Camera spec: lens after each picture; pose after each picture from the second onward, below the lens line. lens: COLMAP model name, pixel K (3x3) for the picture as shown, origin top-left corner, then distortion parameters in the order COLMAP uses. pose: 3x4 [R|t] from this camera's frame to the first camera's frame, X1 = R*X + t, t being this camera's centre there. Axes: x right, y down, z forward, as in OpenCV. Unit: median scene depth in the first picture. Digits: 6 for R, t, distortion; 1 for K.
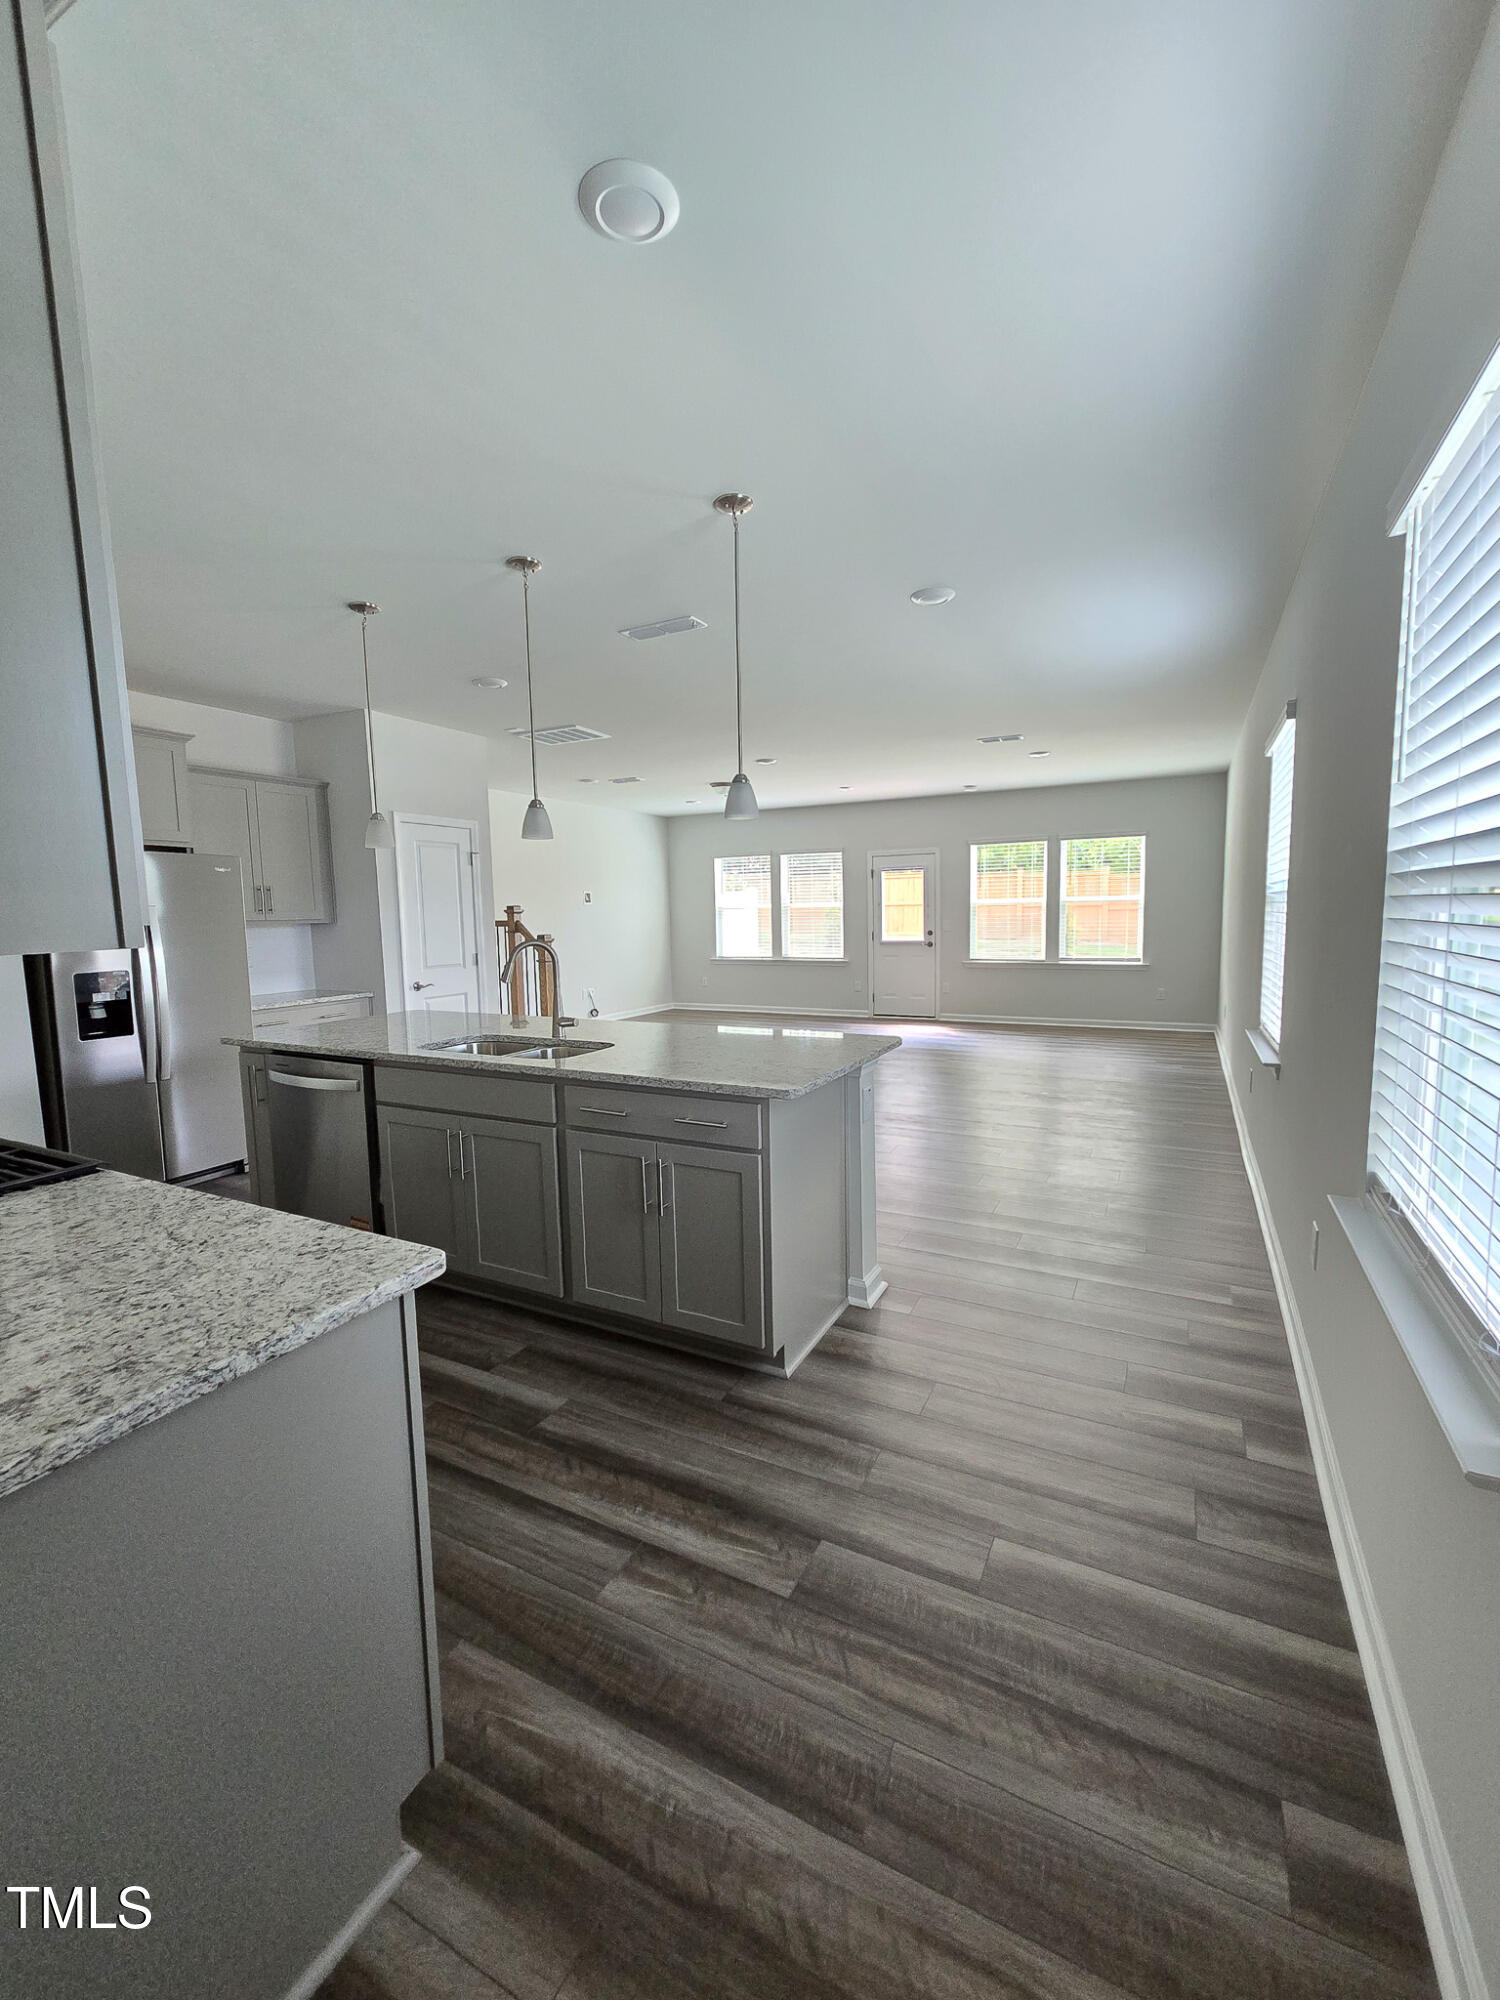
lens RADIAL K [[809.6, 0, 760.7], [0, 809.6, 995.0], [0, 0, 1]] dist [-0.002354, -0.000664]
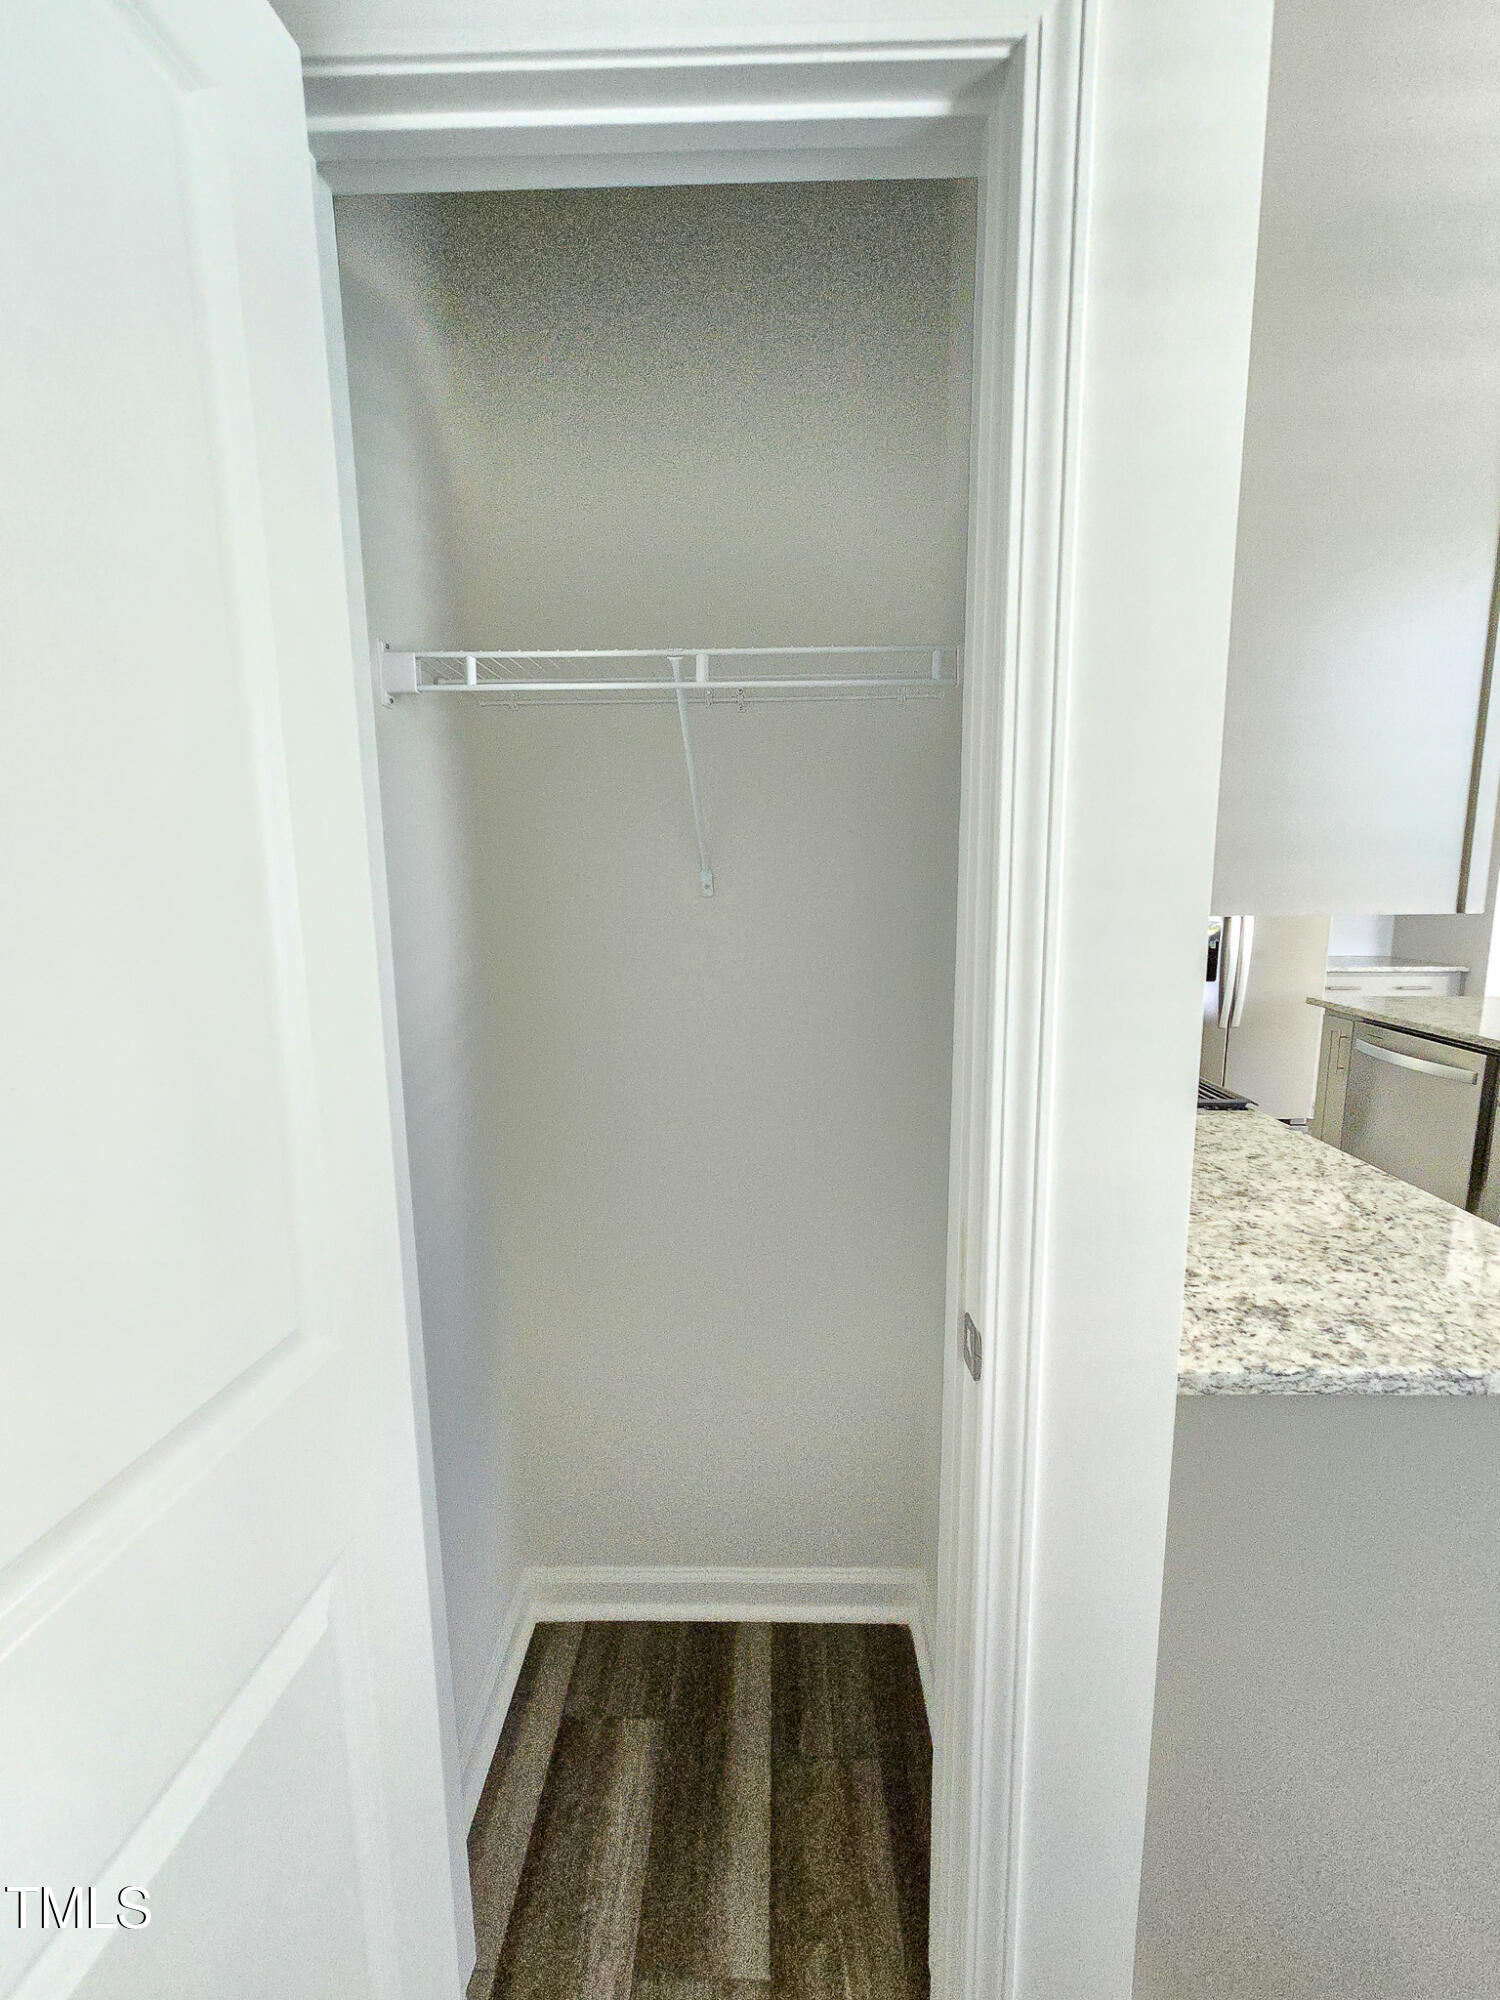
lens RADIAL K [[809.6, 0, 760.7], [0, 809.6, 995.0], [0, 0, 1]] dist [-0.002354, -0.000664]
pose [[0.439500, 0.145618, -0.886361, -0.232257], [-0.096709, 0.988707, 0.114479, 0.005669], [0.893021, 0.035406, 0.448620, -0.125374]]
